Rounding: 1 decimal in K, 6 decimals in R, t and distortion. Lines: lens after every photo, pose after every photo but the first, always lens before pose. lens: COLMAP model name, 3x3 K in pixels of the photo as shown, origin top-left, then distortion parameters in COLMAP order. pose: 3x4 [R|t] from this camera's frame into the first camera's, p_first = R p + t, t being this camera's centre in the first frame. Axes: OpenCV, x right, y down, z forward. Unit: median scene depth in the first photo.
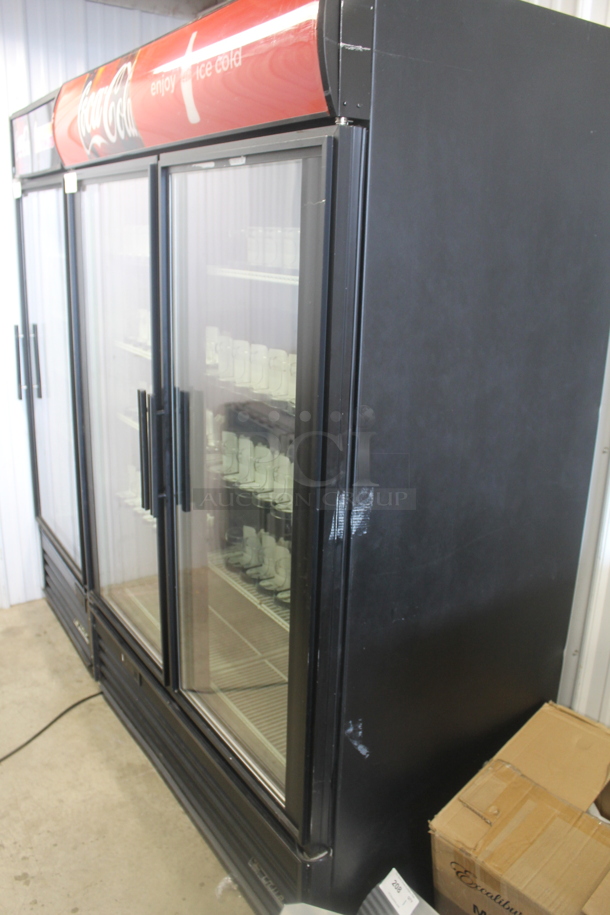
lens RADIAL K [[773.2, 0, 305.0], [0, 773.2, 457.5], [0, 0, 1]] dist [-0.071885, 0.006149]
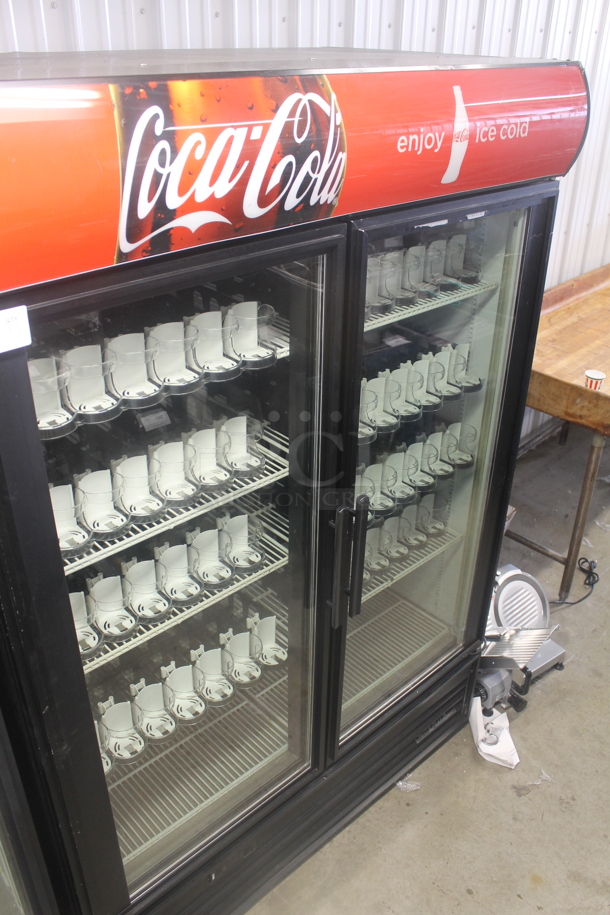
lens RADIAL K [[773.2, 0, 305.0], [0, 773.2, 457.5], [0, 0, 1]] dist [-0.071885, 0.006149]
pose [[-0.168724, -0.510629, 0.843084, -0.980997], [0.259771, 0.802070, 0.537776, -0.653386], [-0.950816, 0.309744, -0.002682, 1.155708]]
